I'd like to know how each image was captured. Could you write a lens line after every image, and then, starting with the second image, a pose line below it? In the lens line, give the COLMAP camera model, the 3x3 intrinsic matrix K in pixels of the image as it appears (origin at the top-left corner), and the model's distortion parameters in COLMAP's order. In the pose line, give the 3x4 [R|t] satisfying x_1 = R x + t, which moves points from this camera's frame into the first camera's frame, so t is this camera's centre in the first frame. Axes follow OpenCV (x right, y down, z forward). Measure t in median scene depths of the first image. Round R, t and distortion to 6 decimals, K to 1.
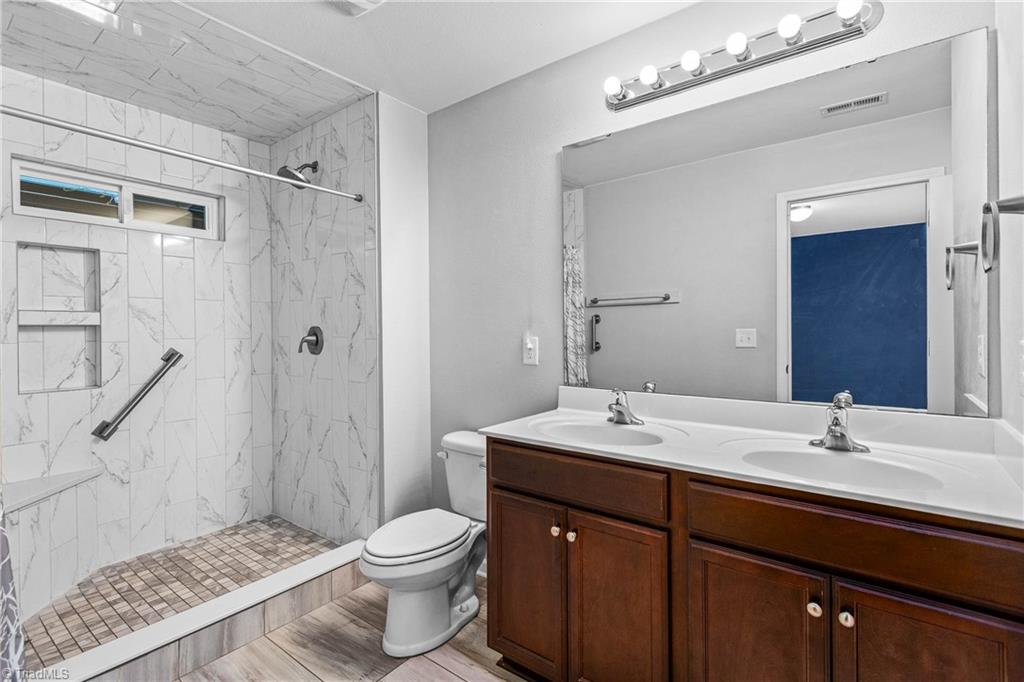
lens RADIAL K [[469.4, 0, 512.1], [0, 469.4, 347.1], [0, 0, 1]] dist [0.003247, -0.000187]
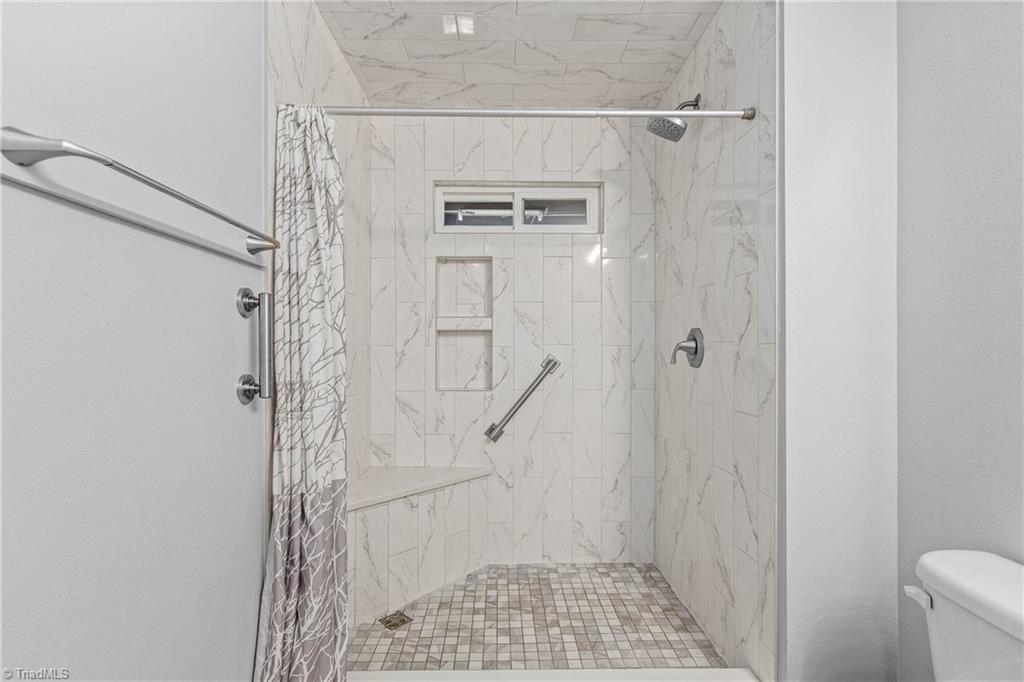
lens RADIAL K [[469.4, 0, 512.1], [0, 469.4, 347.1], [0, 0, 1]] dist [0.003247, -0.000187]
pose [[0.615654, 0.005621, -0.787997, -0.029352], [-0.034640, 0.999201, -0.019936, 0.009275], [0.787255, 0.039570, 0.615357, 0.364080]]
